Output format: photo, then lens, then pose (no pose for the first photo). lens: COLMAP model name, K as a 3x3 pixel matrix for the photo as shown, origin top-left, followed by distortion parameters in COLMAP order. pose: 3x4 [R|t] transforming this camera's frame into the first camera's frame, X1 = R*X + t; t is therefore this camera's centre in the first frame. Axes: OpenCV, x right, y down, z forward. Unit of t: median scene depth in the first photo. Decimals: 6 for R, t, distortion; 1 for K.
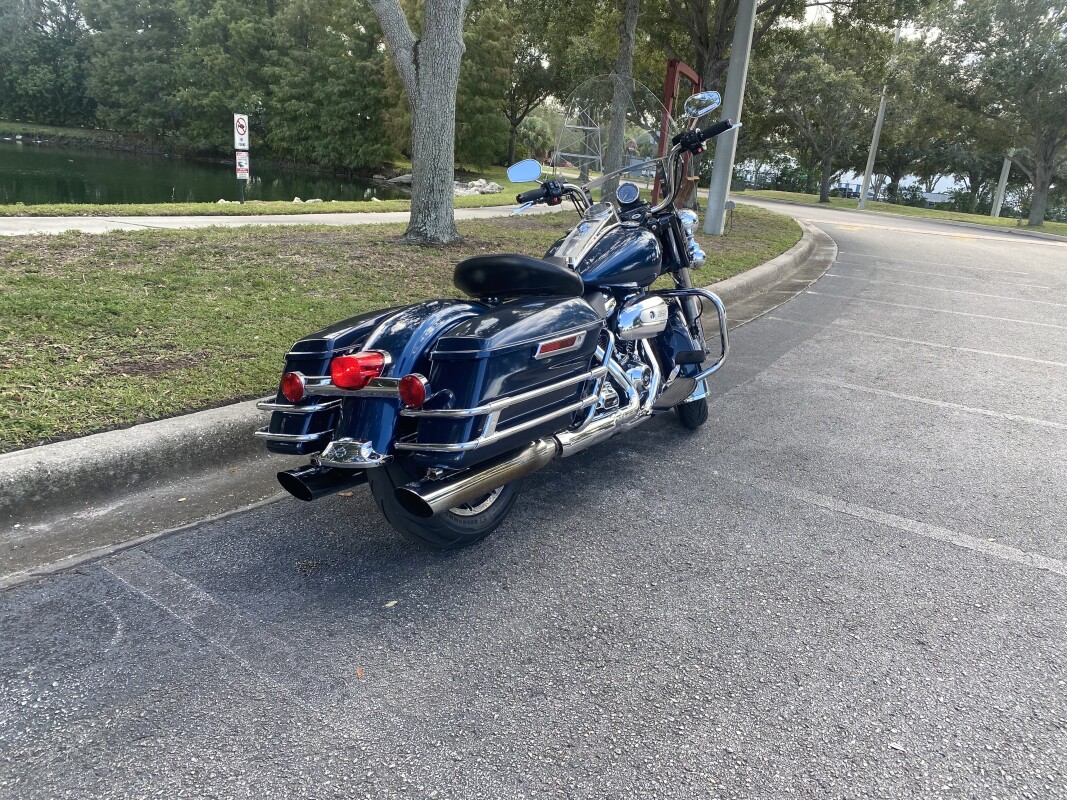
lens RADIAL K [[805.8, 0, 533.5], [0, 805.8, 400.0], [0, 0, 1]] dist [0.008226, -0.002043]
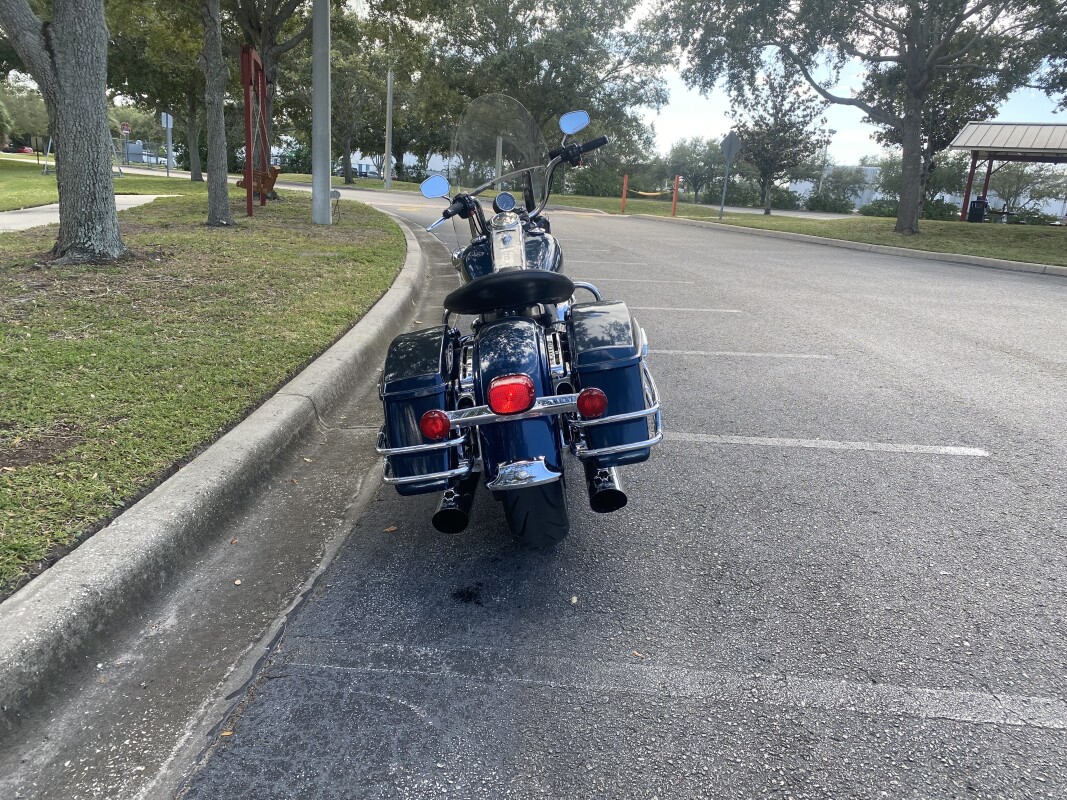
lens RADIAL K [[803.2, 0, 533.5], [0, 803.2, 400.0], [0, 0, 1]] dist [0.041560, -0.056786]
pose [[0.835114, -0.182277, 0.518998, -0.429434], [0.171087, 0.982776, 0.069866, -0.057332], [-0.522793, 0.030448, 0.851915, 0.053769]]
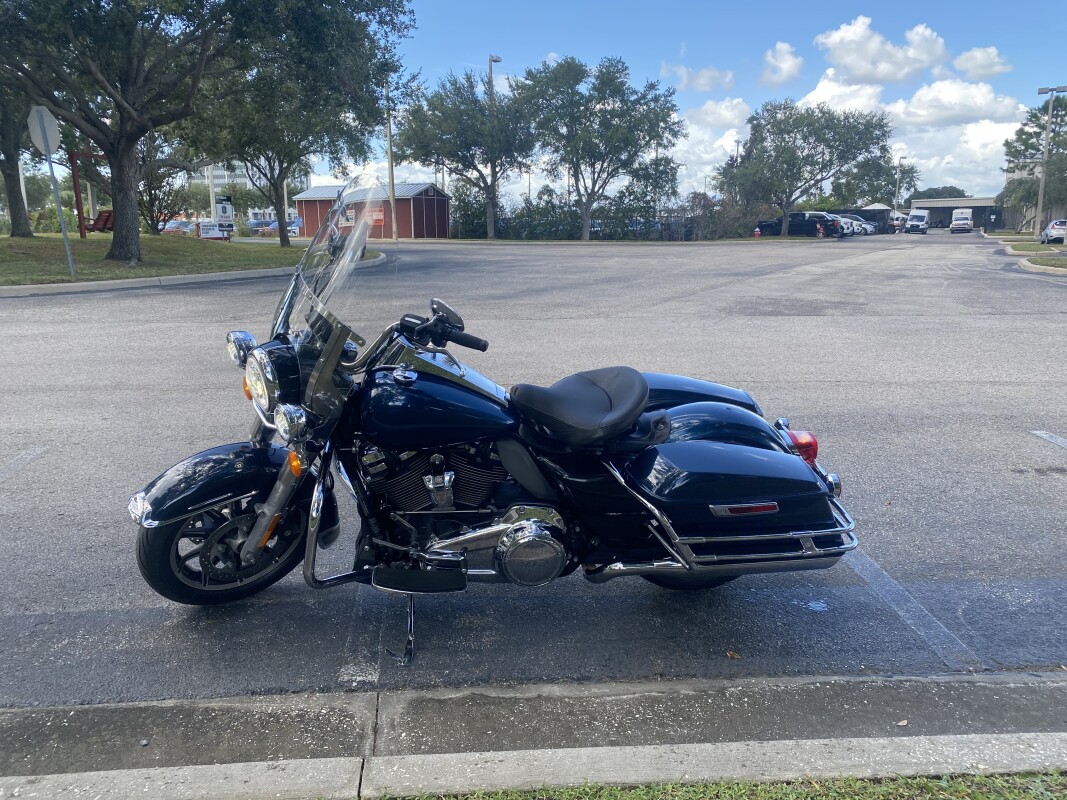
lens RADIAL K [[812.1, 0, 533.5], [0, 812.1, 400.0], [0, 0, 1]] dist [0.006634, 0.001746]
pose [[-0.637428, -0.256257, 0.726648, -0.531158], [0.161369, 0.877762, 0.451103, -0.463516], [-0.753422, 0.404805, -0.518158, 1.173407]]
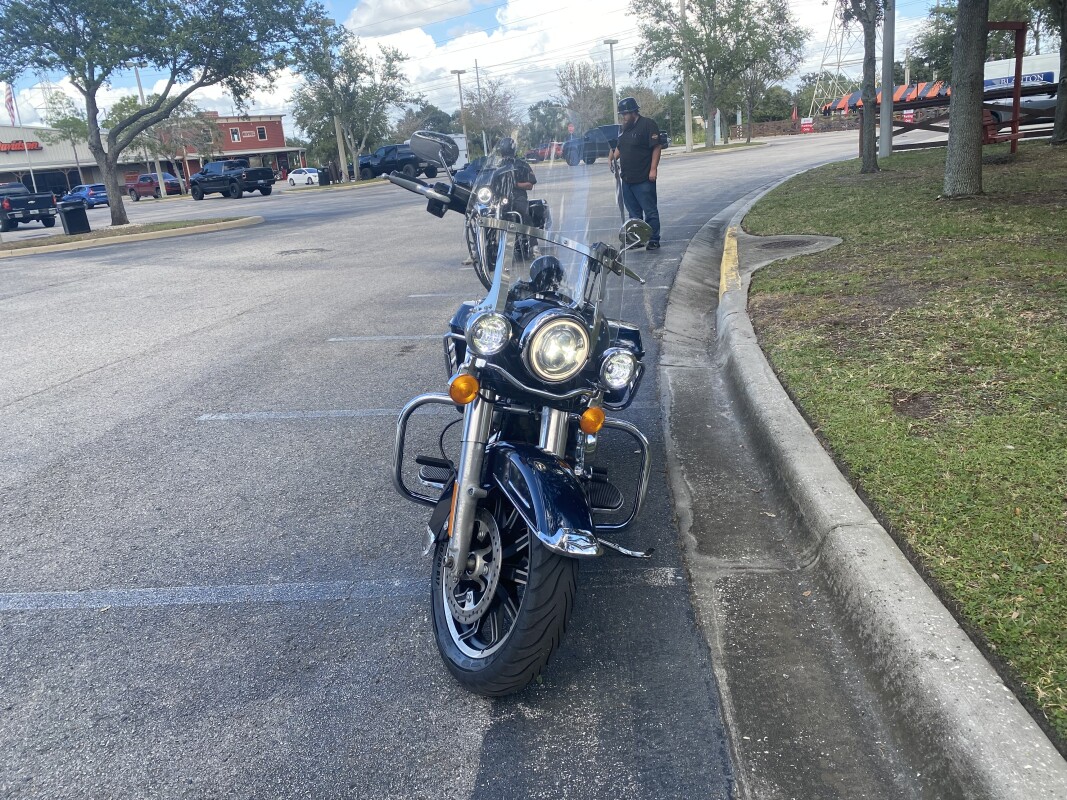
lens RADIAL K [[805.8, 0, 533.5], [0, 805.8, 400.0], [0, 0, 1]] dist [0.008226, -0.002043]
pose [[-0.868666, 0.125355, -0.479276, 0.430040], [-0.138665, 0.867260, 0.478155, -0.447041], [0.475596, 0.481816, -0.735977, 1.426143]]
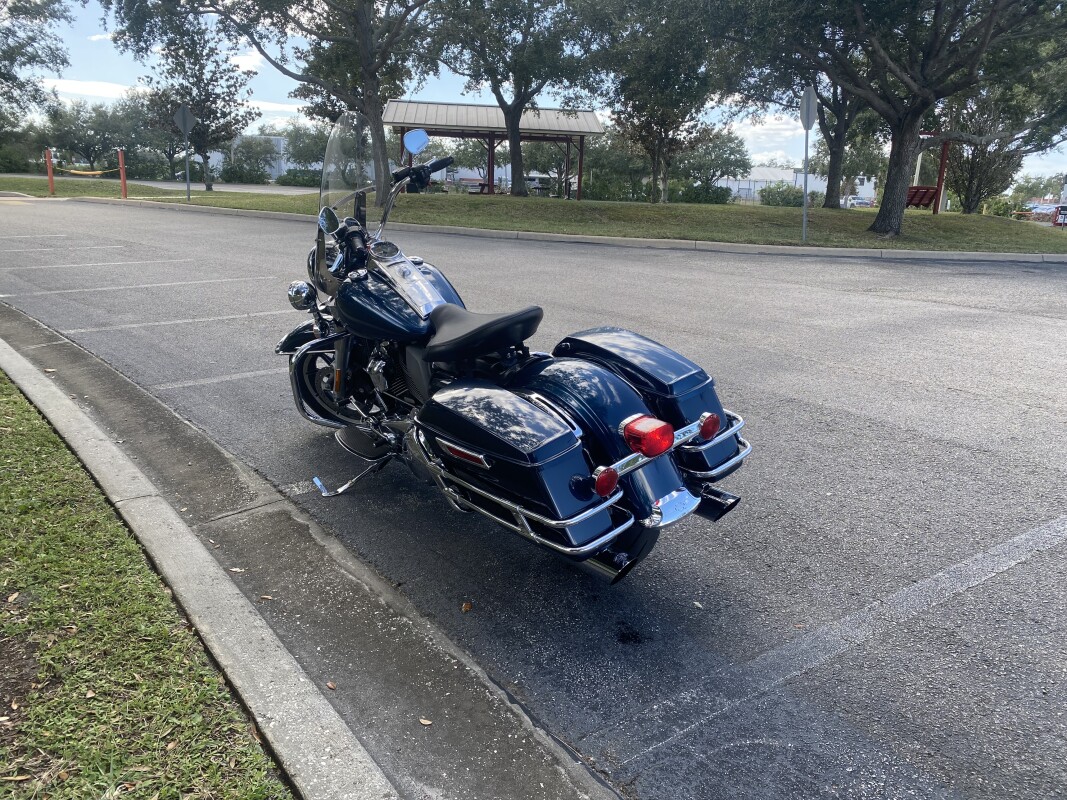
lens RADIAL K [[816.6, 0, 540.1], [0, 816.6, 399.6], [0, 0, 1]] dist [0.036767, -0.048317]
pose [[0.295179, -0.320534, 0.900071, -0.723887], [0.259556, 0.933521, 0.247325, -0.229418], [-0.919511, 0.160613, 0.358752, 0.425011]]
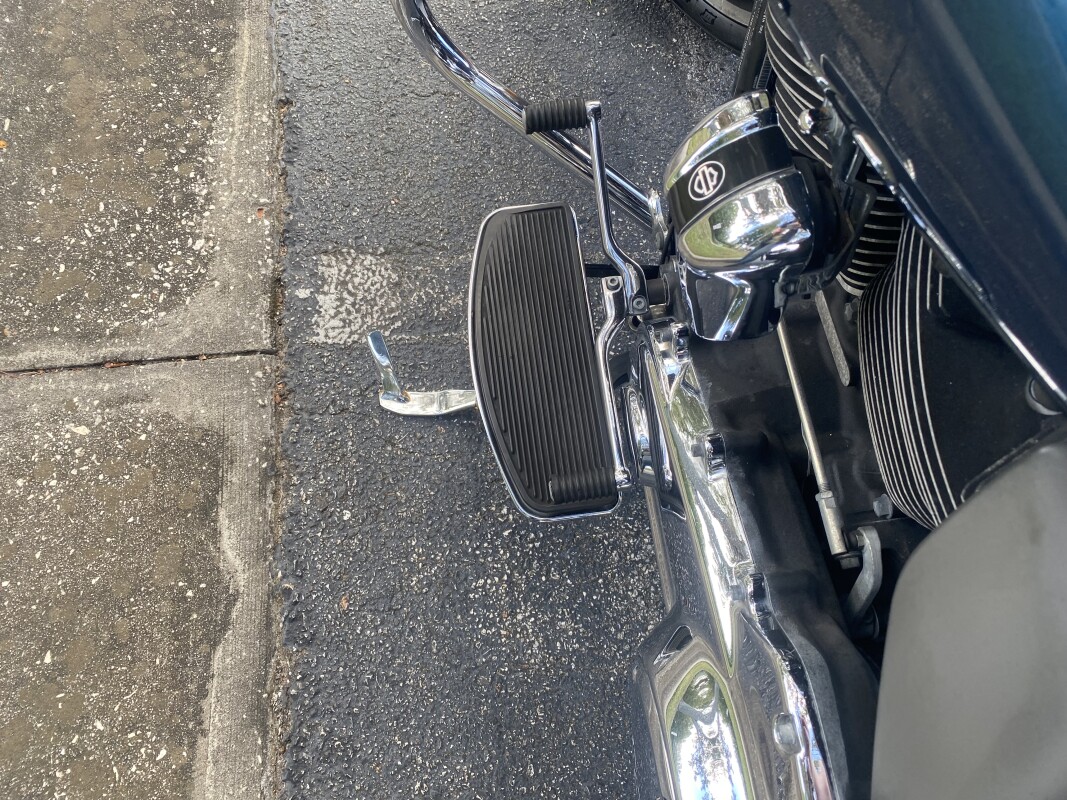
lens RADIAL K [[817.1, 0, 534.5], [0, 817.1, 408.1], [0, 0, 1]] dist [0.002288, 0.002684]
pose [[0.763299, -0.575519, 0.293517, -0.053297], [0.091657, 0.546203, 0.832623, -0.174295], [-0.639511, -0.608637, 0.469667, 0.836739]]
